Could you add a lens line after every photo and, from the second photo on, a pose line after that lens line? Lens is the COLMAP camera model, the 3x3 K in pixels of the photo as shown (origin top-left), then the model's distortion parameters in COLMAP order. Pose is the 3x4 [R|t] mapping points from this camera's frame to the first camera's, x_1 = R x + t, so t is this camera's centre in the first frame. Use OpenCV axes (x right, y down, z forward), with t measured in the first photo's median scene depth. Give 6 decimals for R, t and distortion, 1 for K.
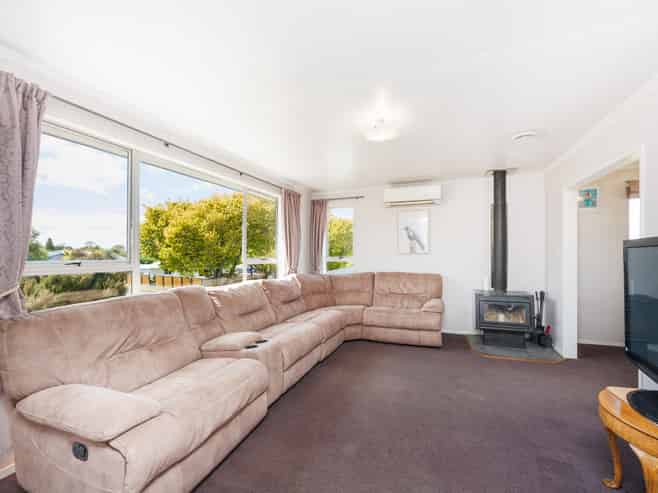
lens RADIAL K [[293.7, 0, 320.4], [0, 293.7, 237.2], [0, 0, 1]] dist [-0.001324, -0.000316]
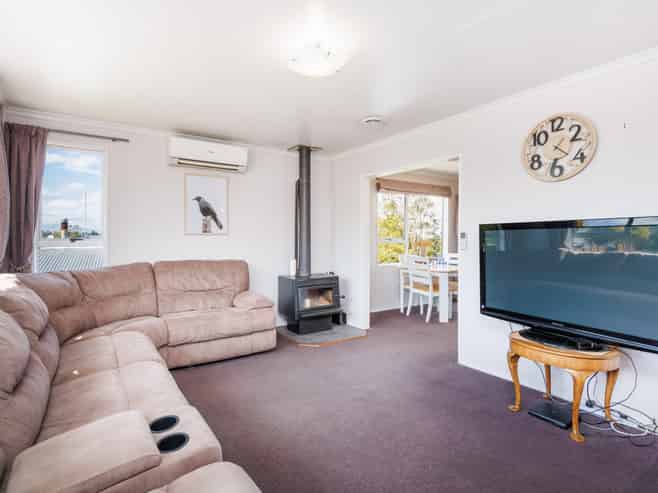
lens RADIAL K [[359.3, 0, 328.9], [0, 359.3, 222.3], [0, 0, 1]] dist [-0.000939, 0.000175]
pose [[0.560919, 0.041442, 0.826833, -0.290094], [-0.054195, 0.998442, -0.013278, 0.025268], [-0.826095, -0.037362, 0.562291, 0.279296]]
